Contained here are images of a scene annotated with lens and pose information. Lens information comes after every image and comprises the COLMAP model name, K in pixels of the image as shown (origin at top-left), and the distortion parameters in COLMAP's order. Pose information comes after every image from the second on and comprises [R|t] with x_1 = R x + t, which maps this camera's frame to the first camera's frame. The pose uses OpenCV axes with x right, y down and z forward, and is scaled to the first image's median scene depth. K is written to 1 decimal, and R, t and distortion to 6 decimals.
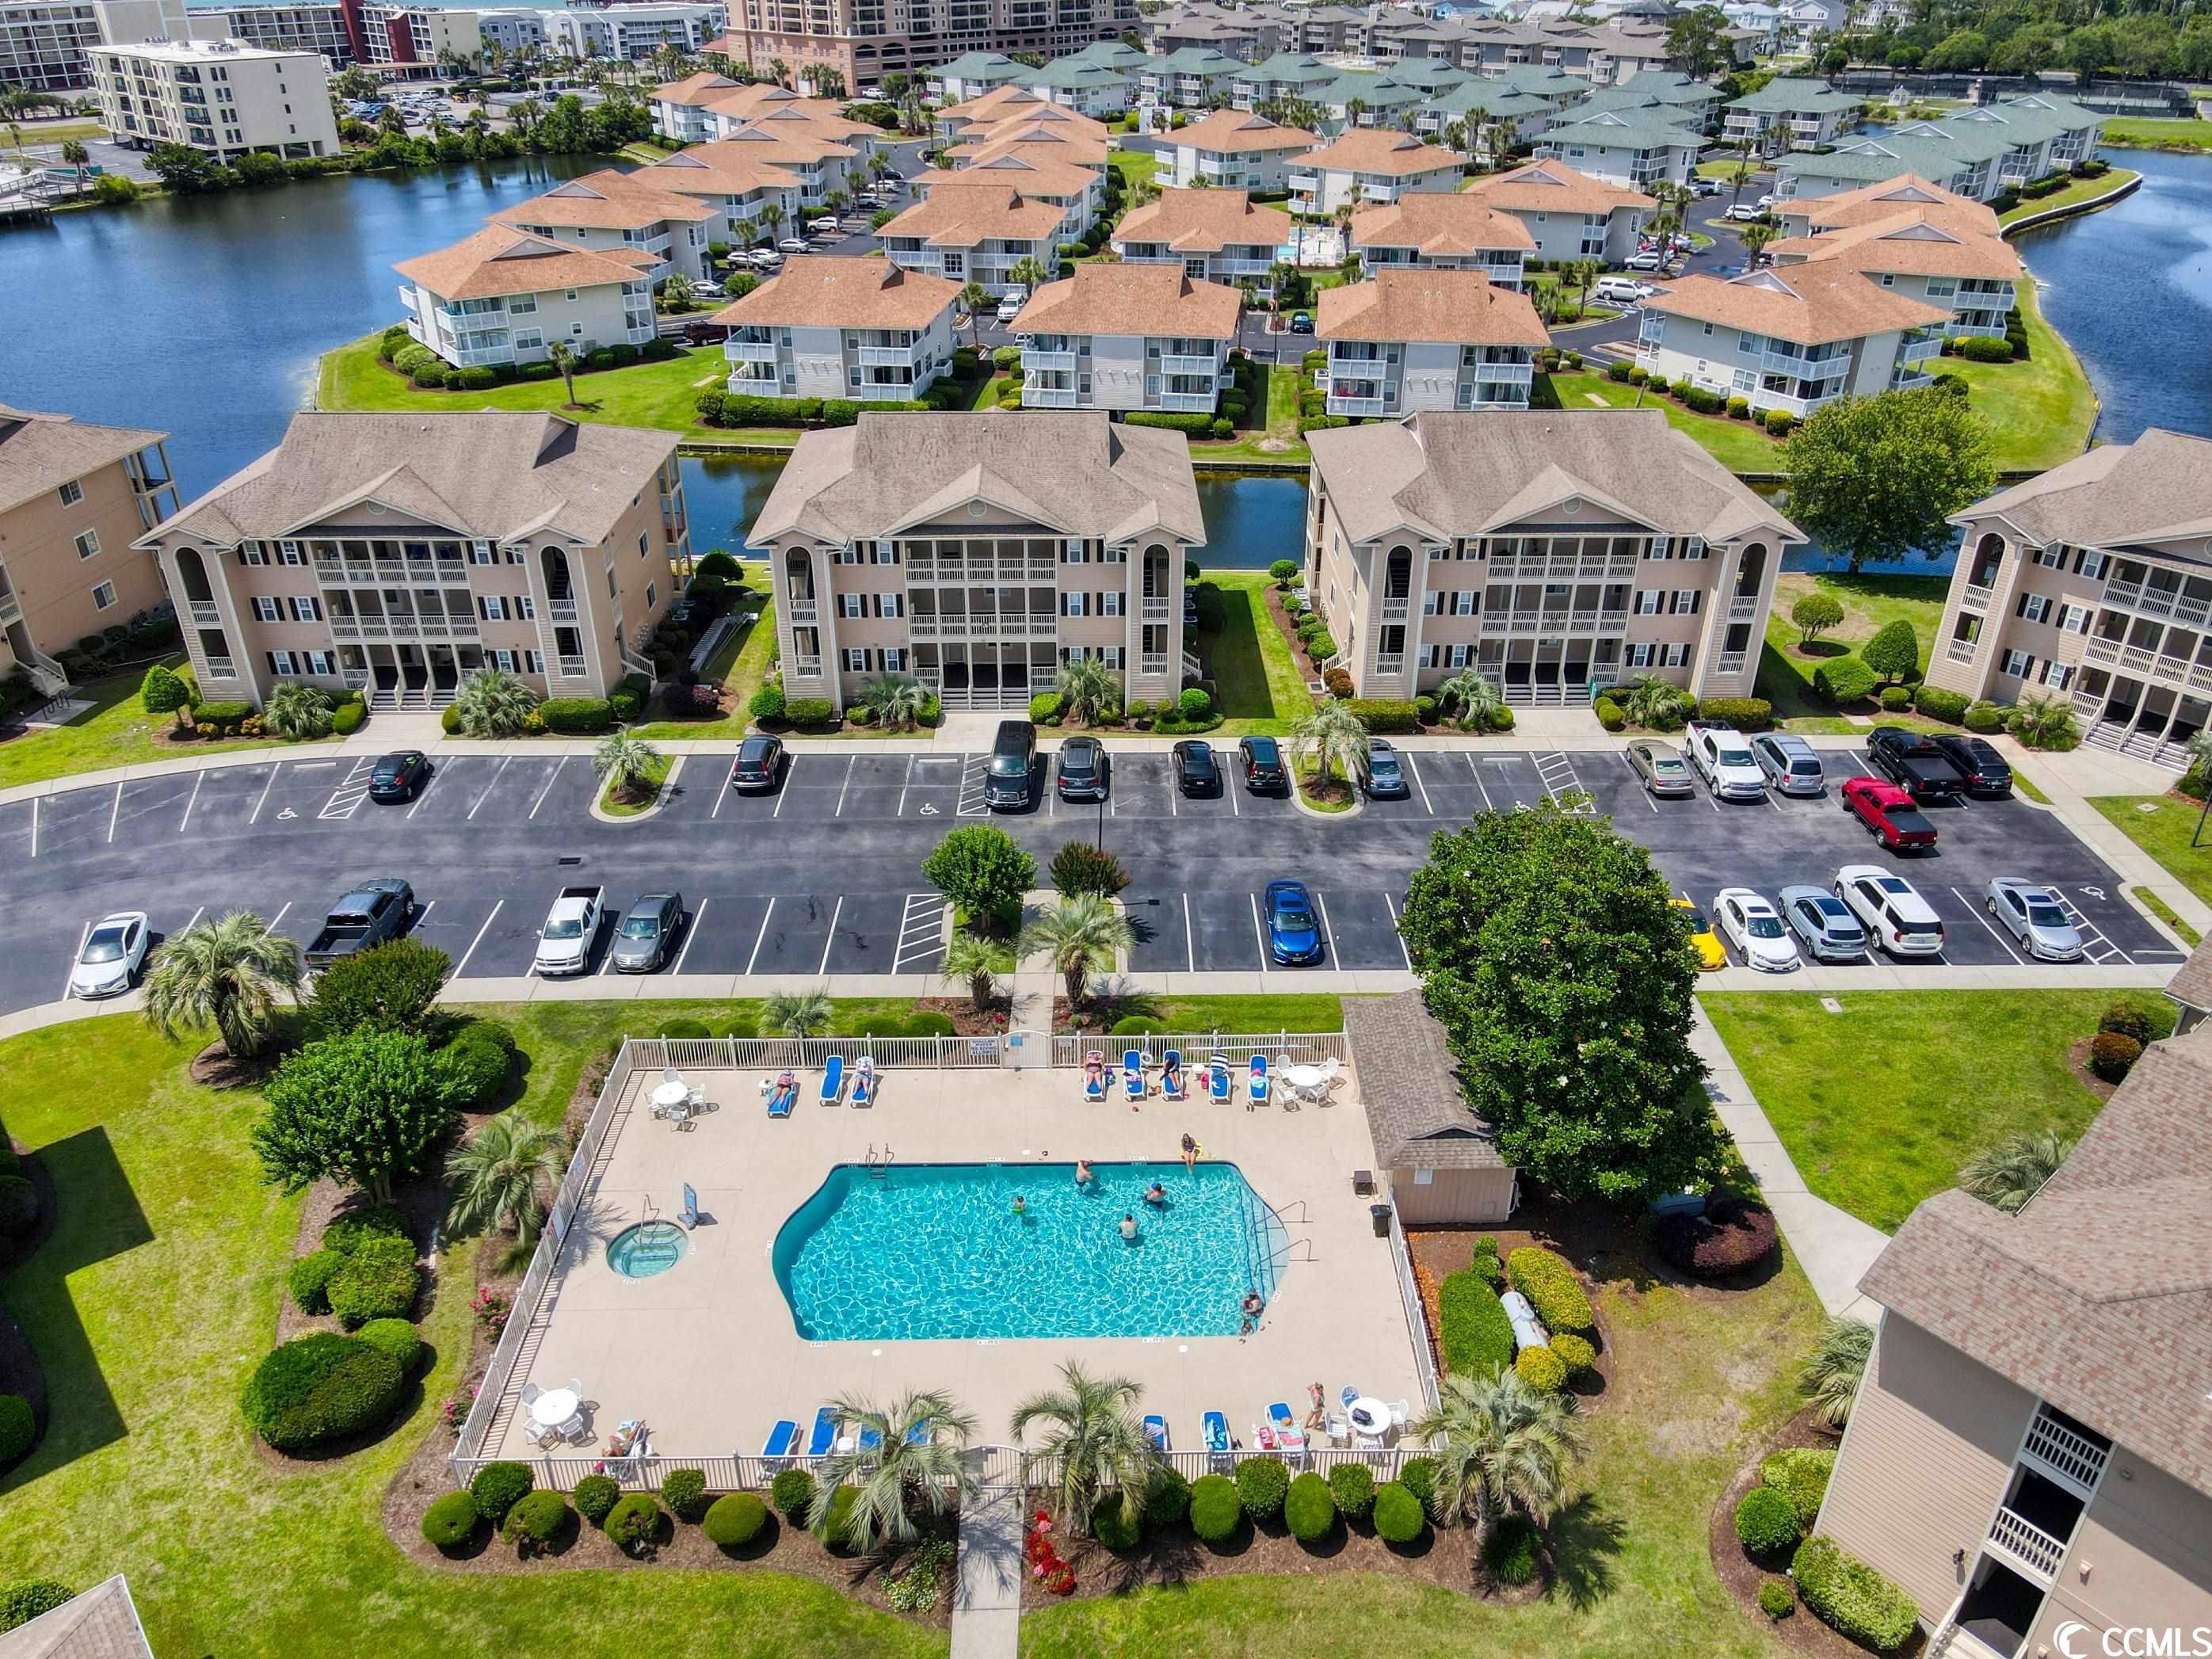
lens RADIAL K [[1622.2, 0, 1114.4], [0, 1622.2, 829.9], [0, 0, 1]] dist [-0.006391, 0.042604]
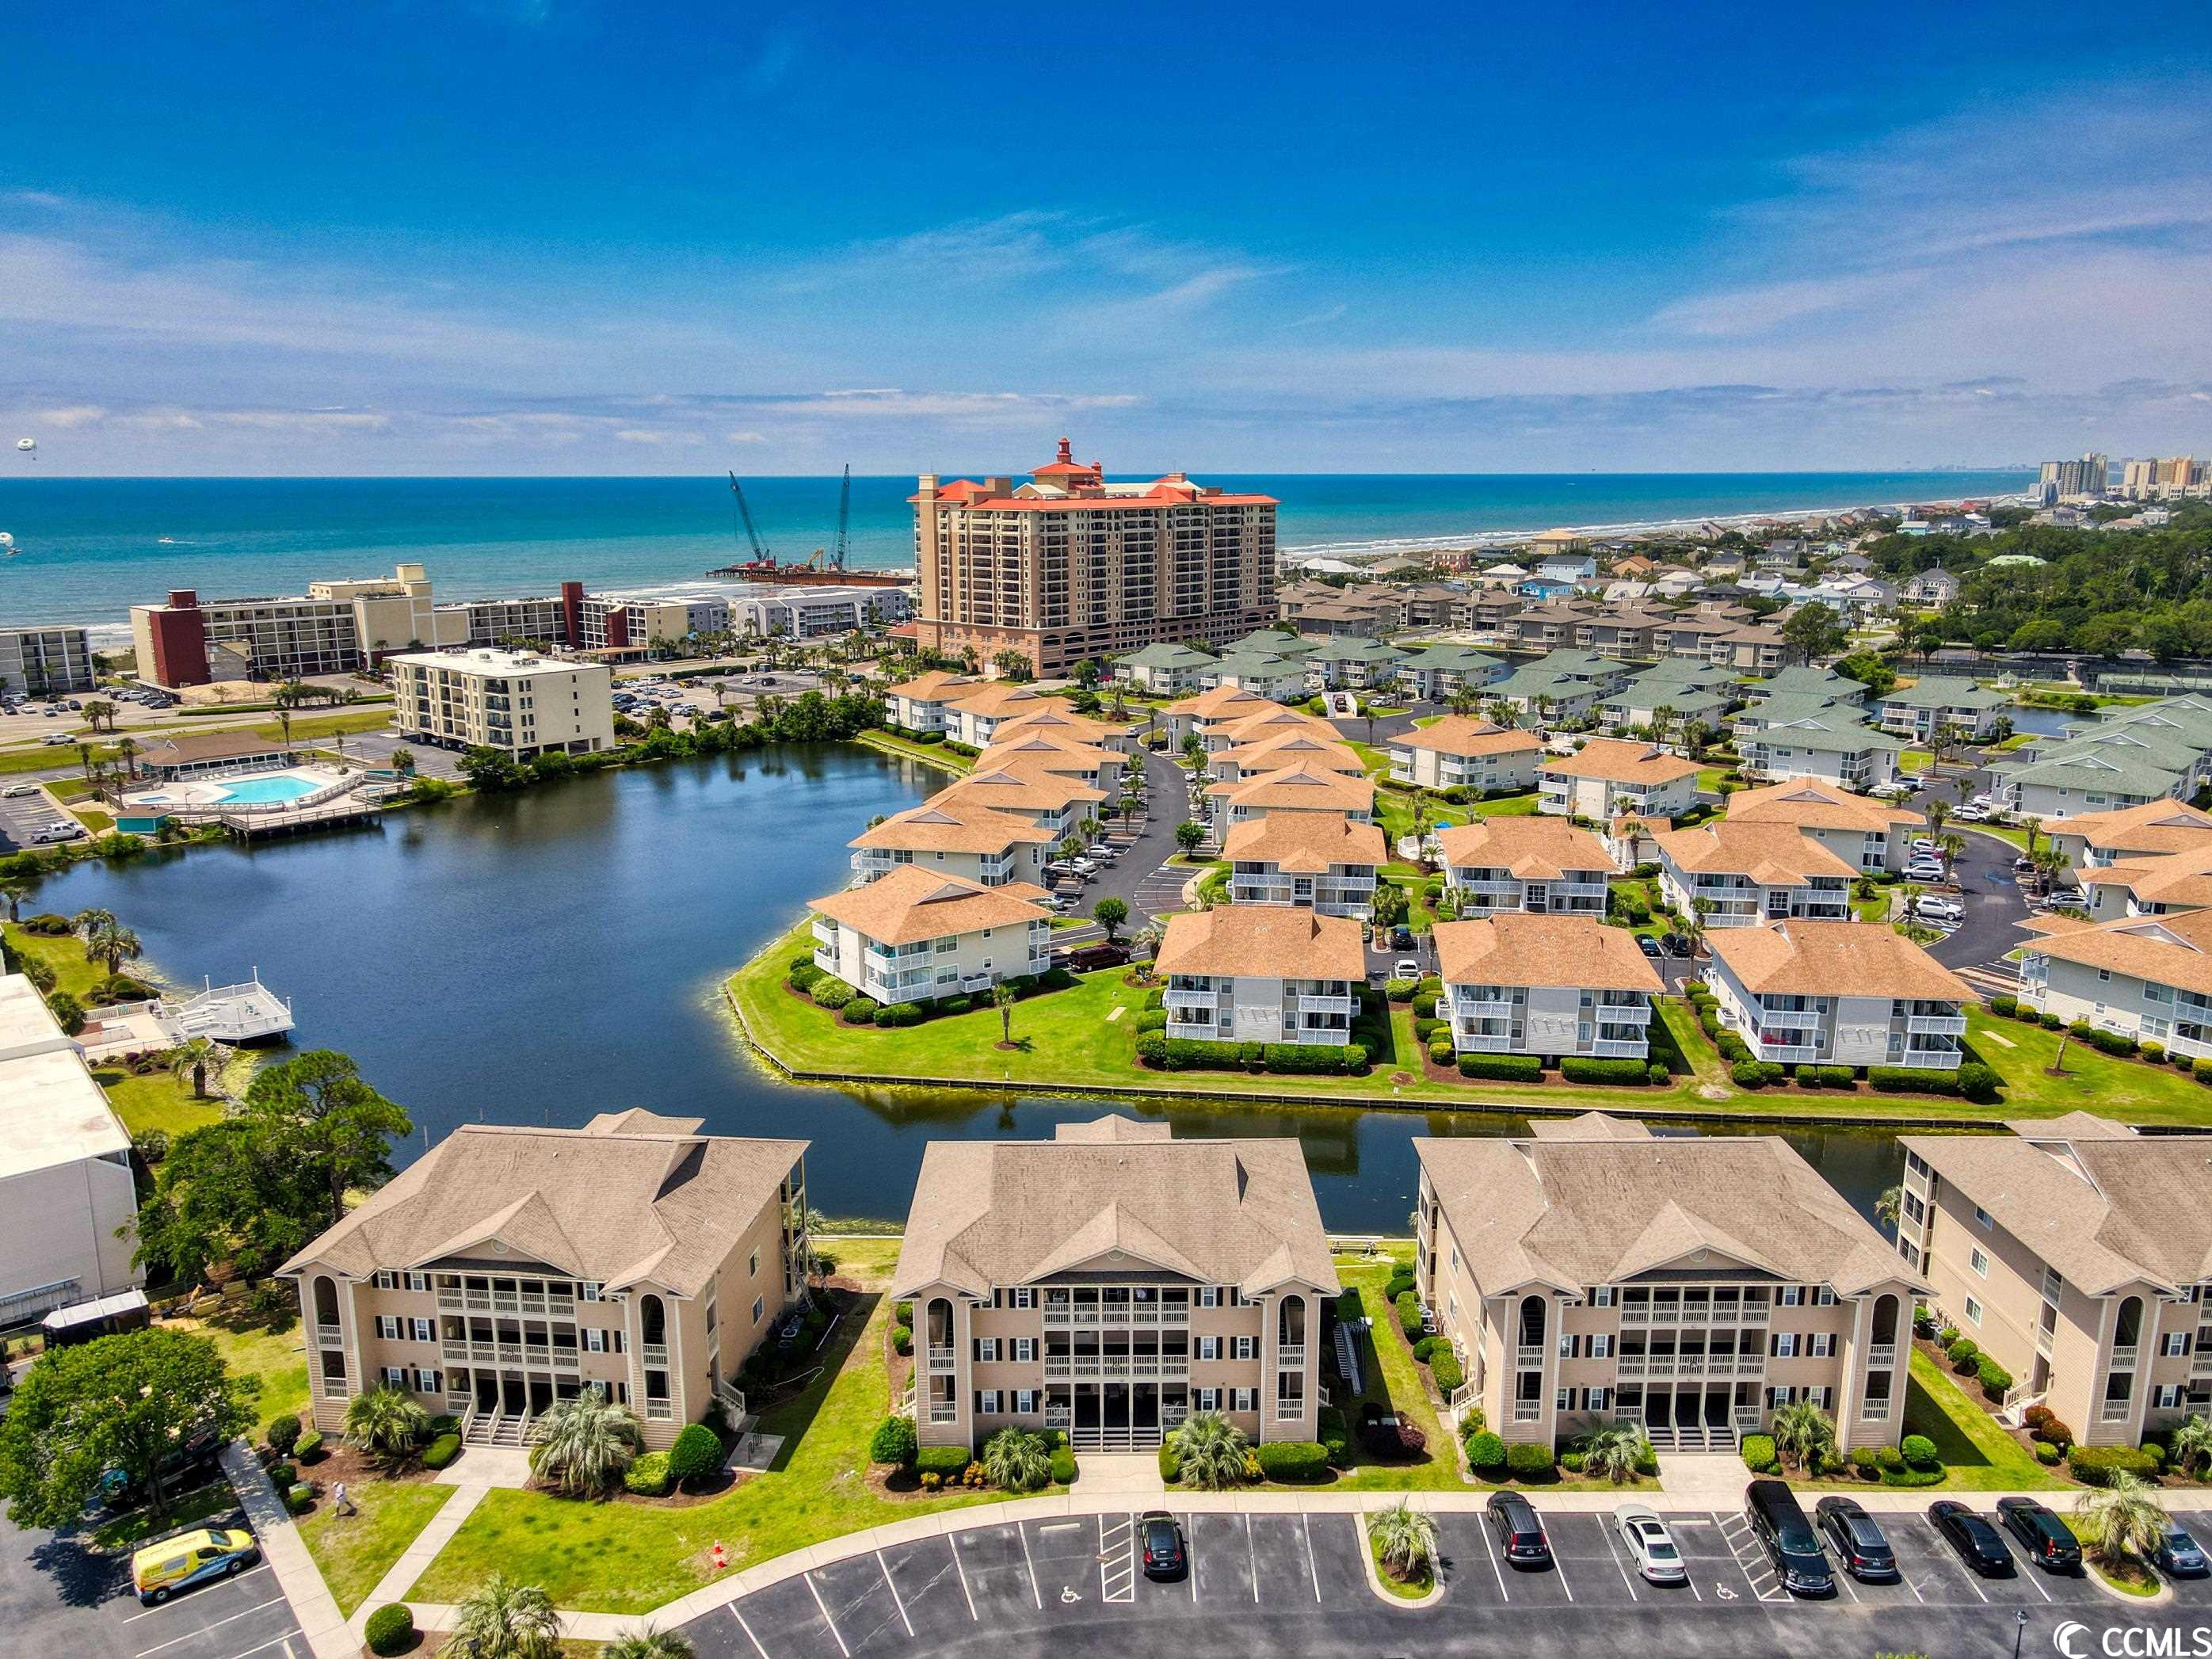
lens RADIAL K [[1622.2, 0, 1114.4], [0, 1622.2, 829.9], [0, 0, 1]] dist [-0.006391, 0.042604]
pose [[0.999946, -0.002598, -0.010032, -0.422194], [-0.000449, 0.956314, -0.292342, -0.147416], [0.010353, 0.292330, 0.956261, -0.060160]]
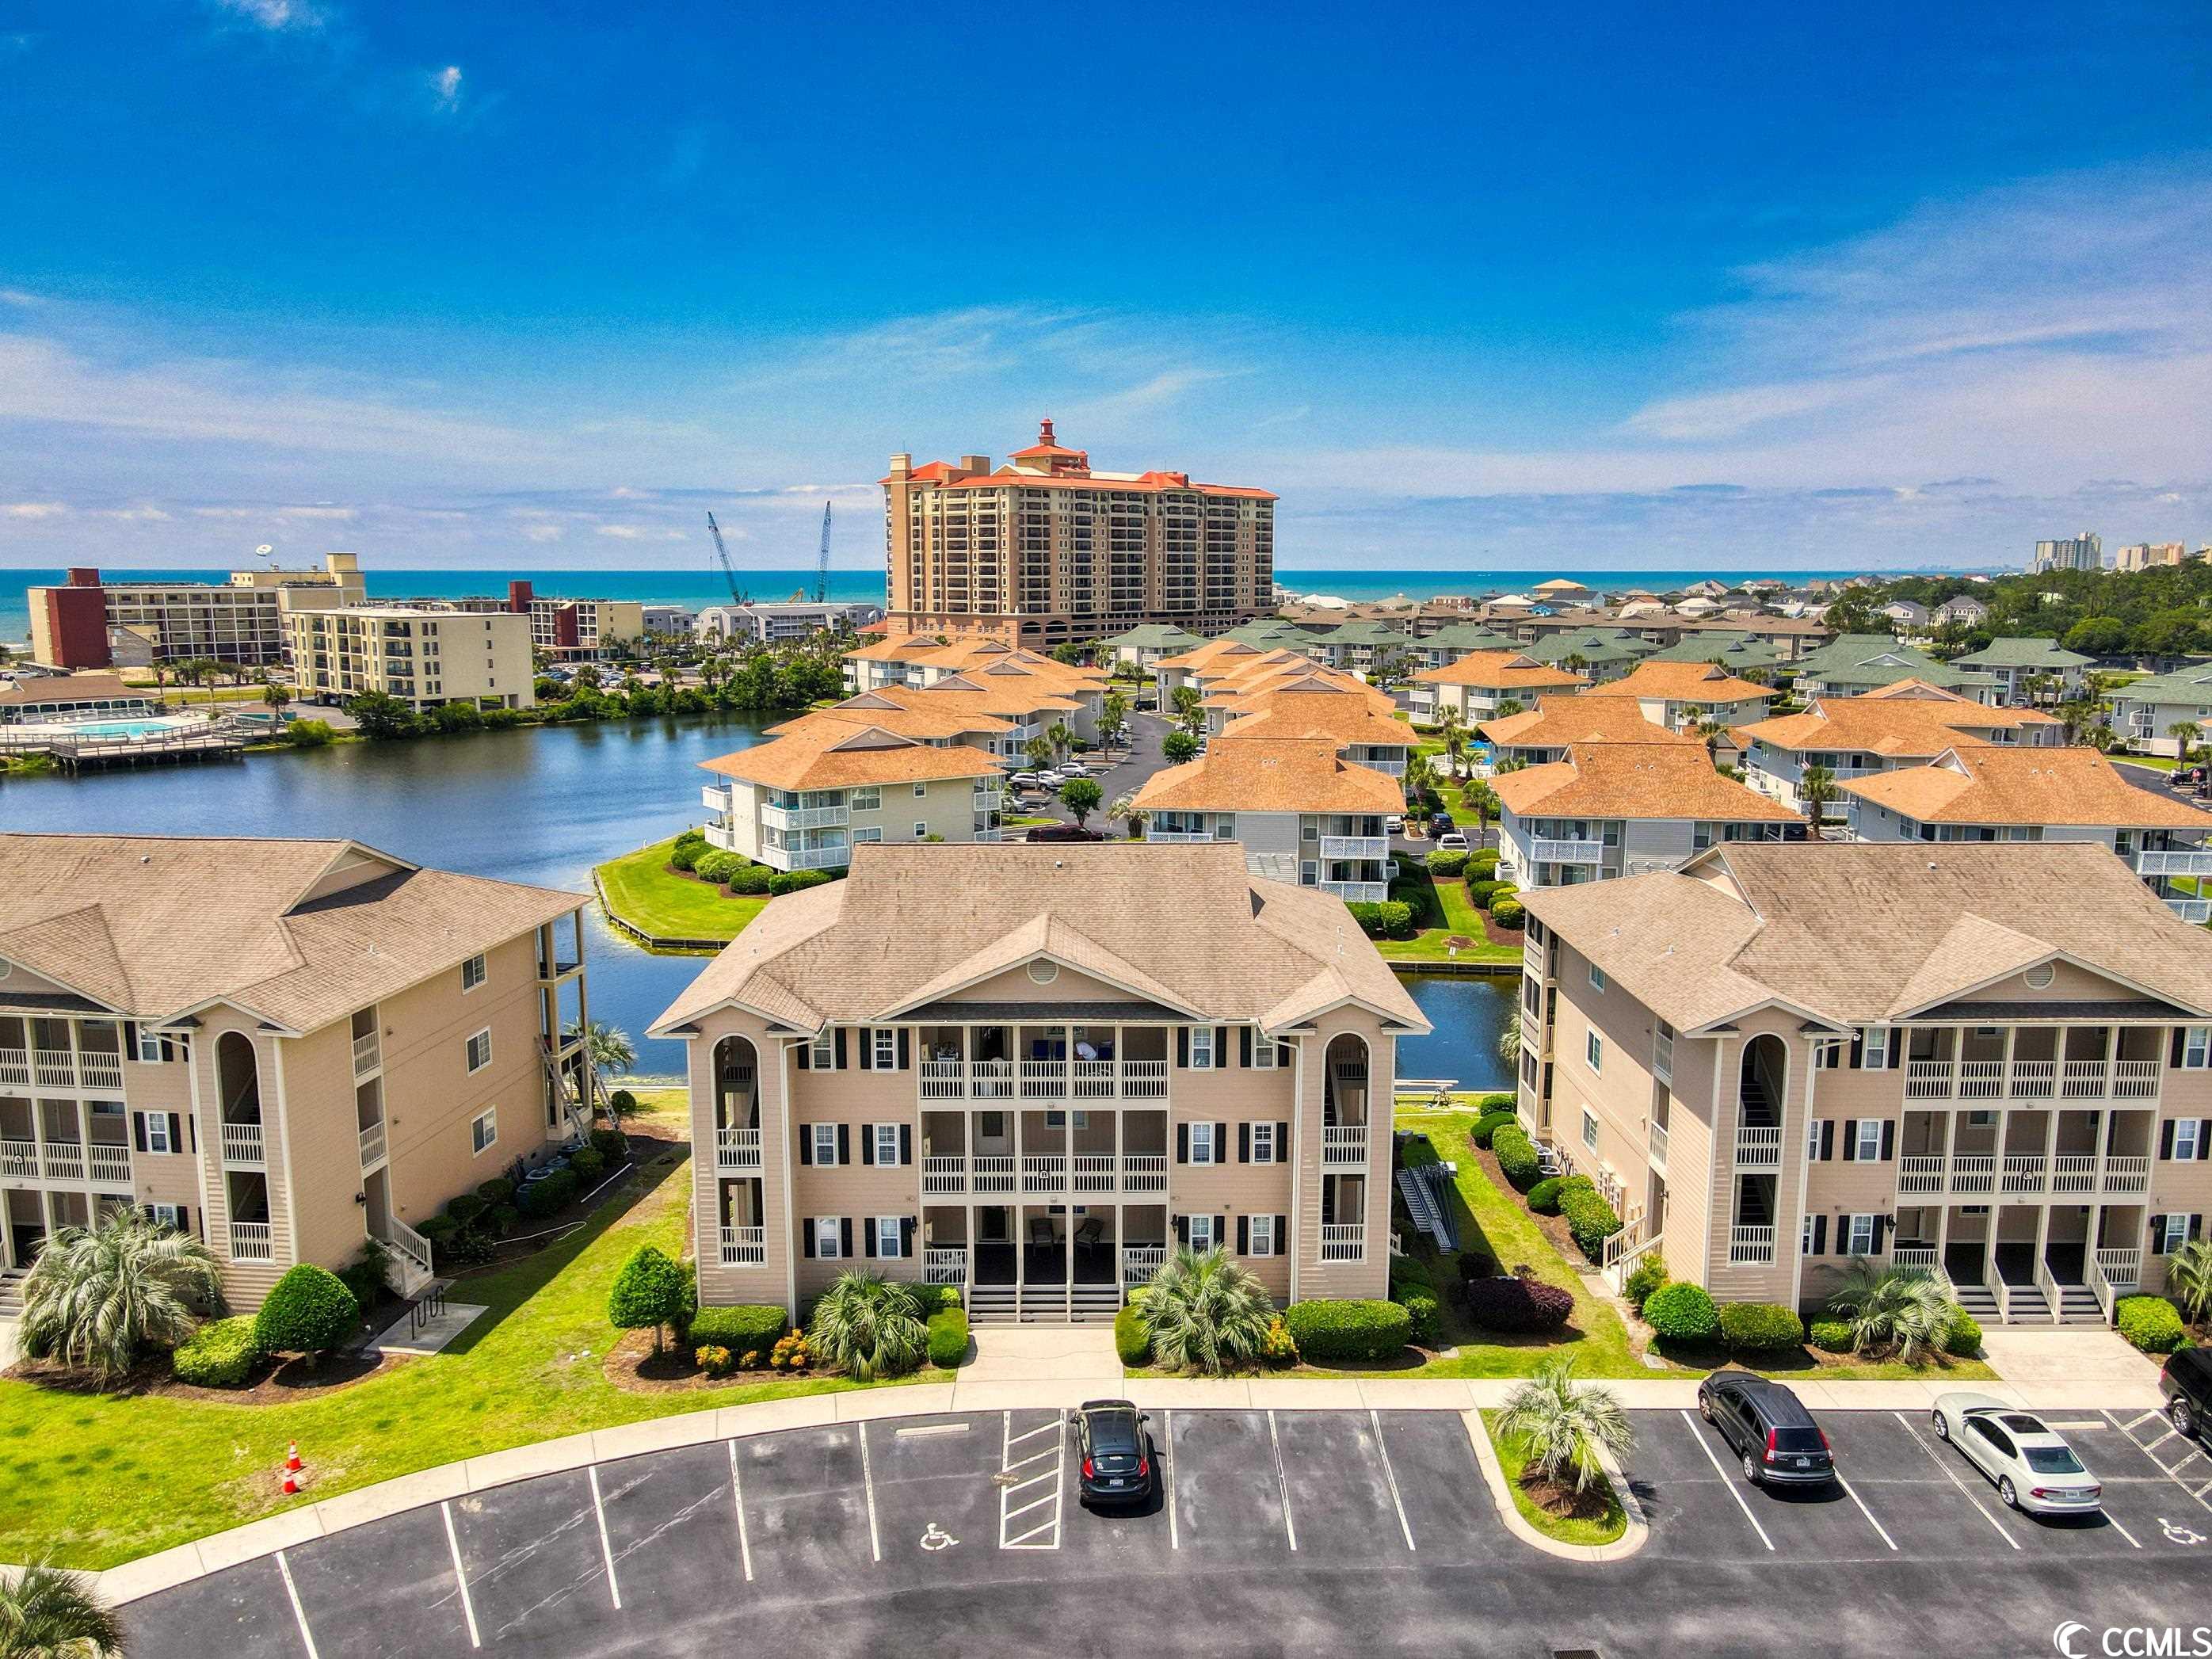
lens RADIAL K [[1622.2, 0, 1114.4], [0, 1622.2, 829.9], [0, 0, 1]] dist [-0.006391, 0.042604]
pose [[0.999983, 0.000058, -0.005850, -0.403245], [-0.002087, 0.937693, -0.347458, -0.037274], [0.005465, 0.347464, 0.937677, 0.396639]]
